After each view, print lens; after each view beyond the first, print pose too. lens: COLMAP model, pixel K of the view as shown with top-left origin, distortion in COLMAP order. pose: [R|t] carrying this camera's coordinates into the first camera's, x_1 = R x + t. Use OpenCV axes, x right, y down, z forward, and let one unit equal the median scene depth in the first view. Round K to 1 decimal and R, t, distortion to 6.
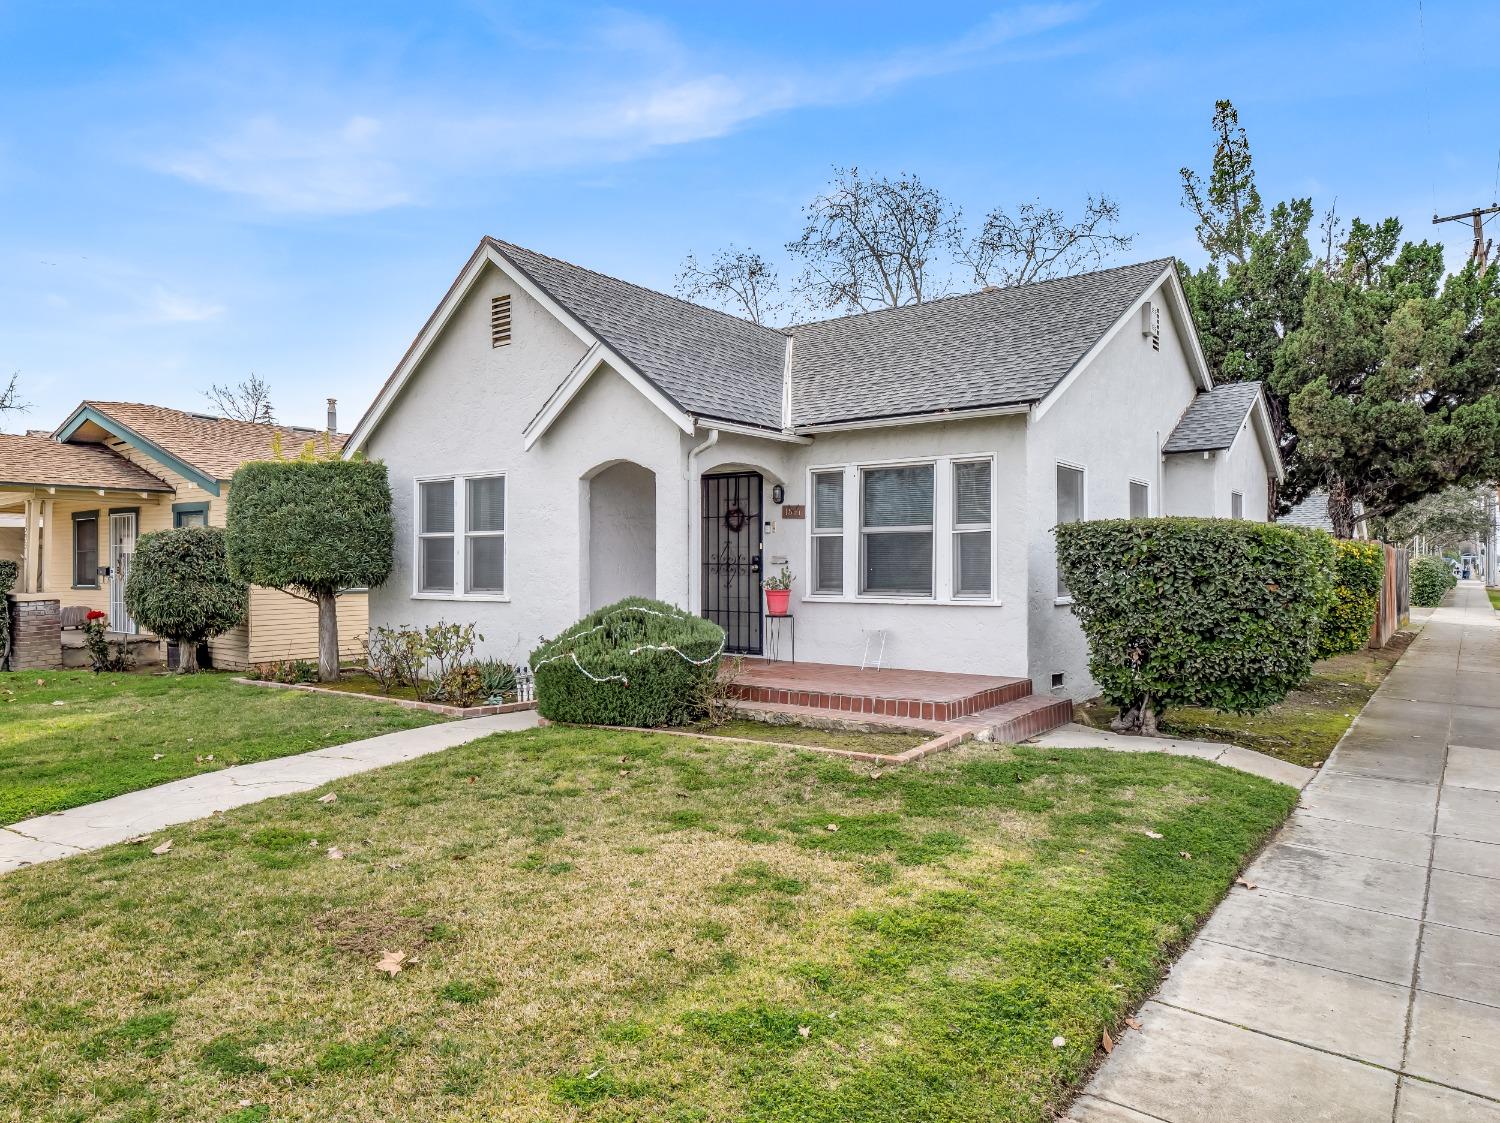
lens RADIAL K [[977.5, 0, 750.4], [0, 977.5, 559.2], [0, 0, 1]] dist [0.000568, 0.003635]
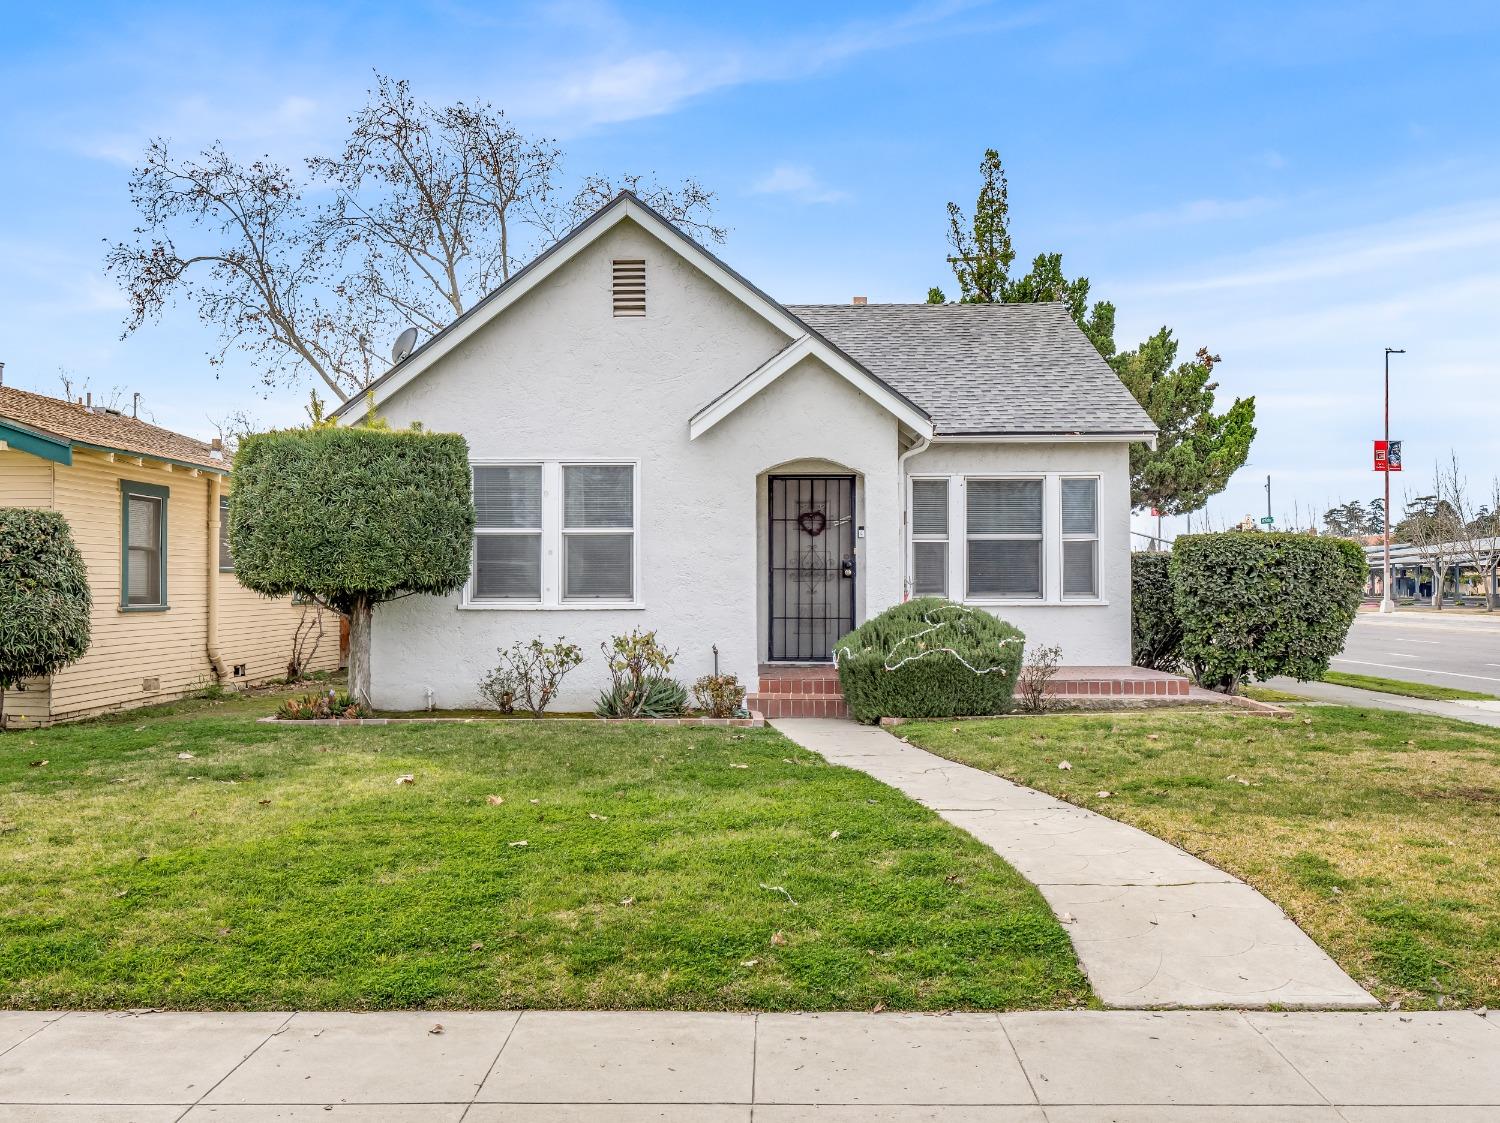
lens RADIAL K [[1210.7, 0, 746.7], [0, 1210.7, 566.2], [0, 0, 1]] dist [0.033889, 0.001726]
pose [[0.824640, 0.007865, 0.565604, -0.784511], [-0.005231, 0.999967, -0.006278, 0.010827], [-0.565634, 0.002218, 0.824653, 0.050060]]
